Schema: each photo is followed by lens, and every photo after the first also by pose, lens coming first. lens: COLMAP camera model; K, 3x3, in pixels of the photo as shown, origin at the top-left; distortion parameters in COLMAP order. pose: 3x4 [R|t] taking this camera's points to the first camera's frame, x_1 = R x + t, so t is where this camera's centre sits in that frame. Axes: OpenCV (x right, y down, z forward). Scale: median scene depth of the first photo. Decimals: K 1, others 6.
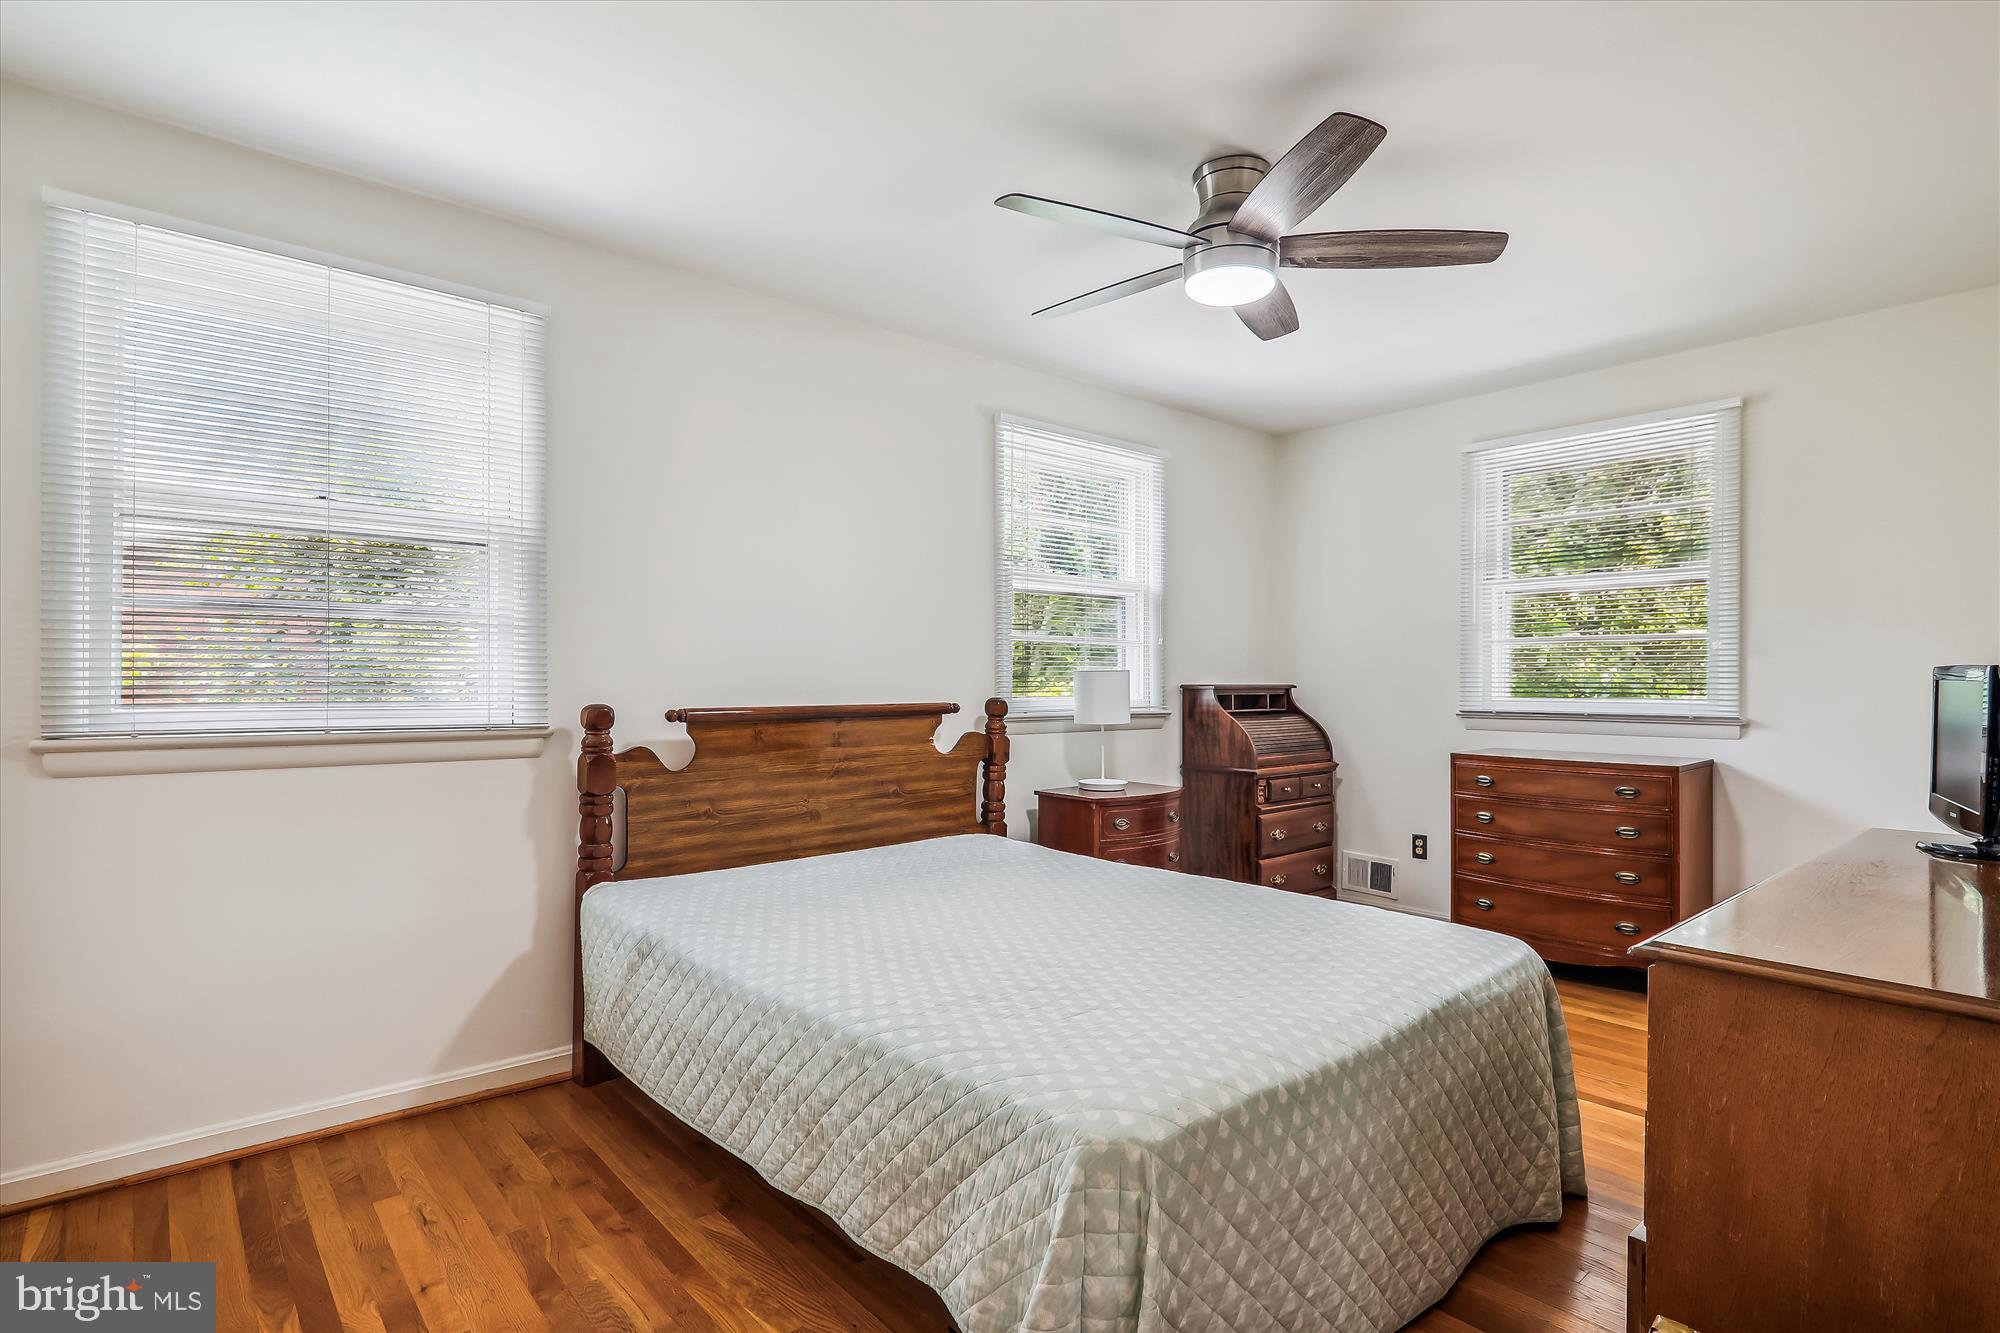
lens RADIAL K [[992.6, 0, 1004.9], [0, 992.6, 666.5], [0, 0, 1]] dist [-0.000458, -0.001671]
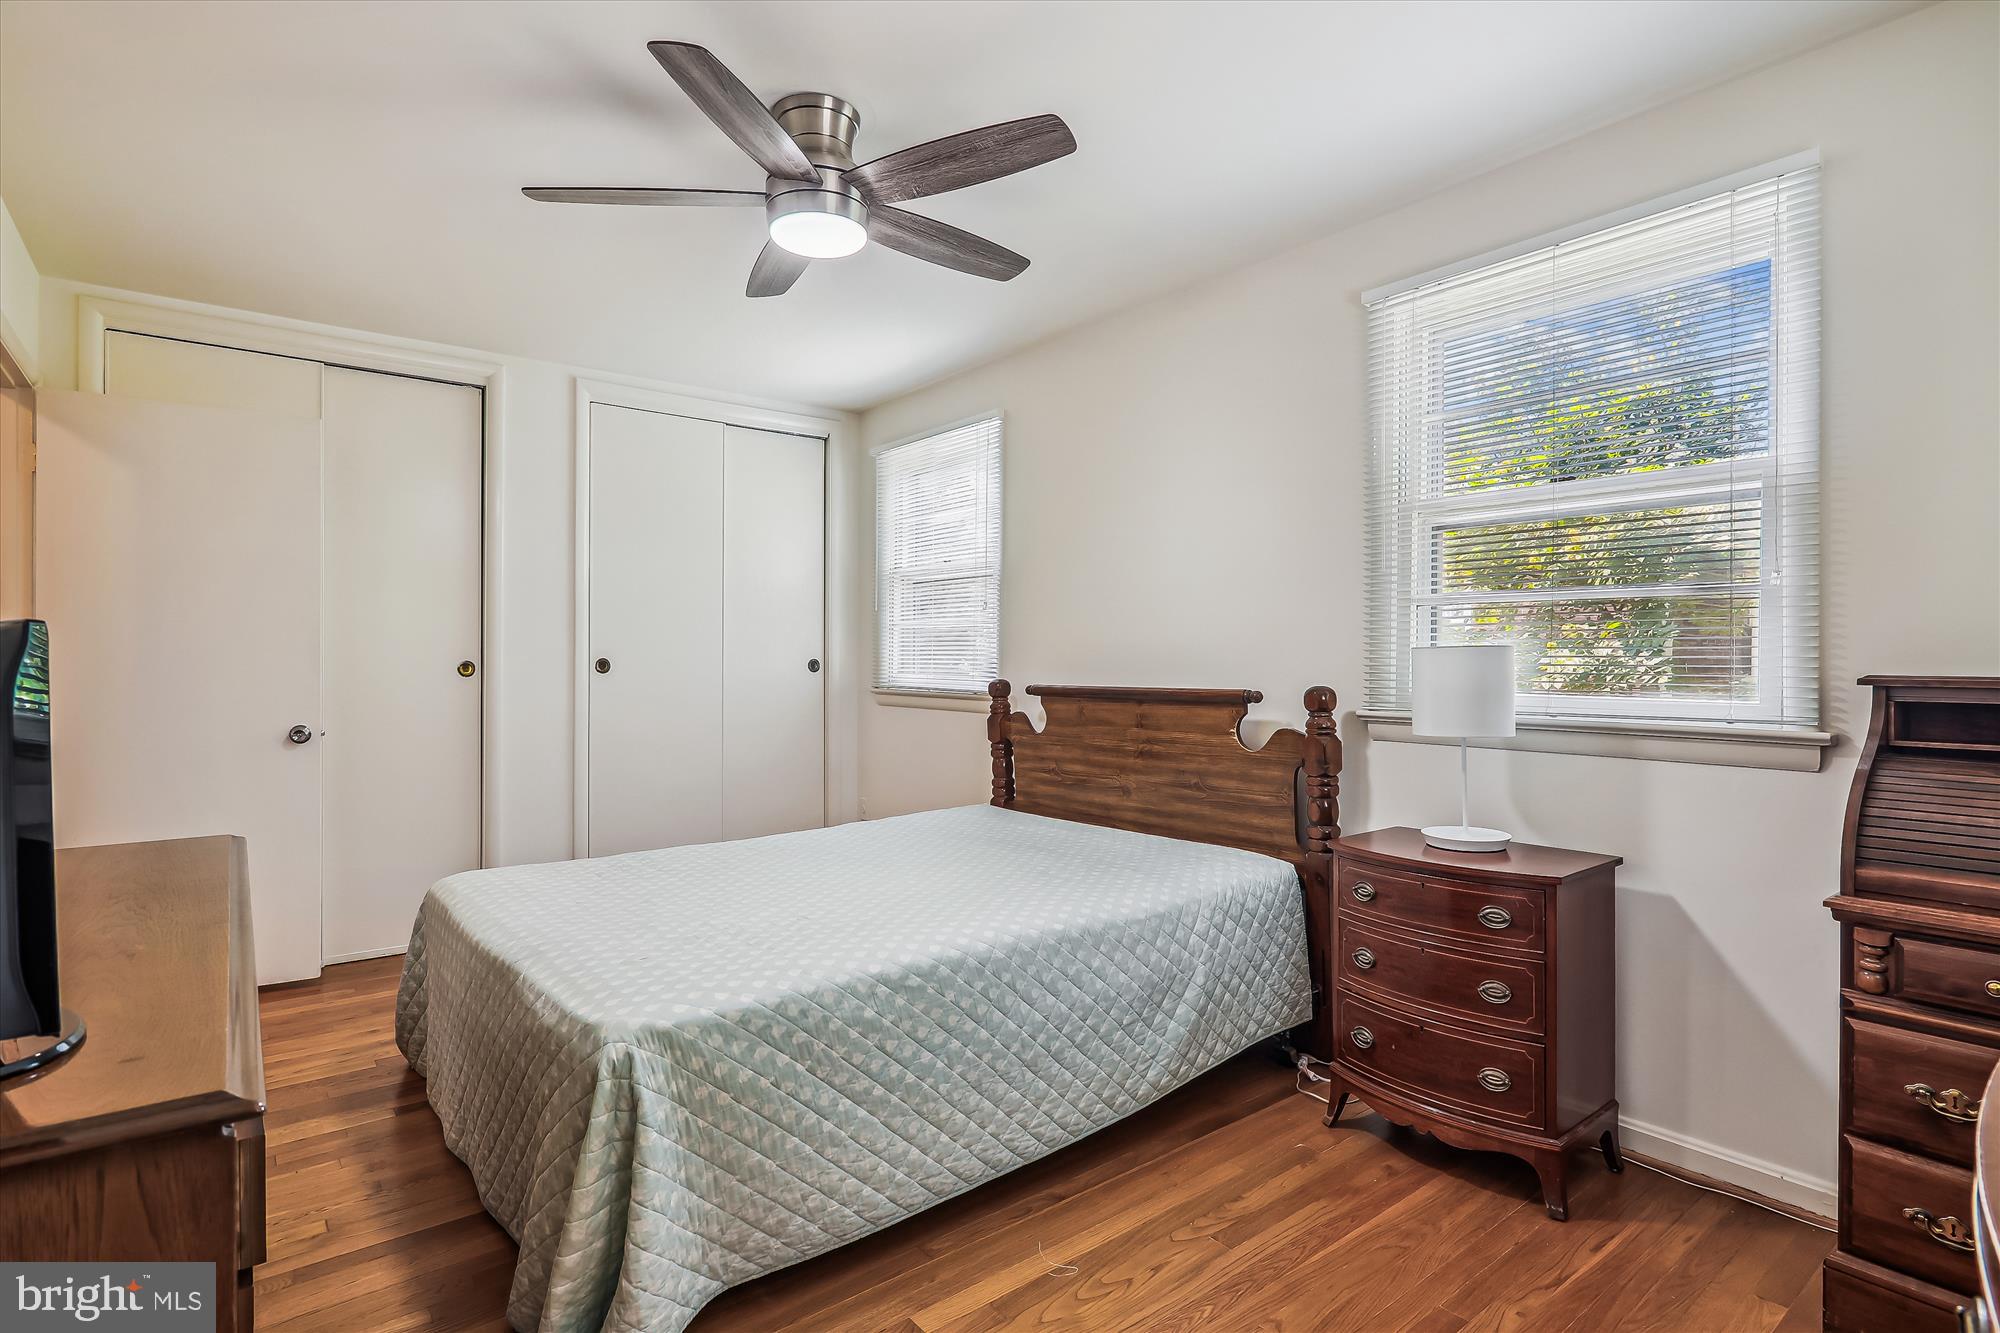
lens RADIAL K [[992.6, 0, 1003.7], [0, 992.6, 665.3], [0, 0, 1]] dist [-0.000458, -0.001671]
pose [[-0.055946, 0.001852, -0.998432, 0.841929], [0.015184, 0.999884, 0.001004, 0.013370], [0.998318, -0.015104, -0.055967, 0.907822]]
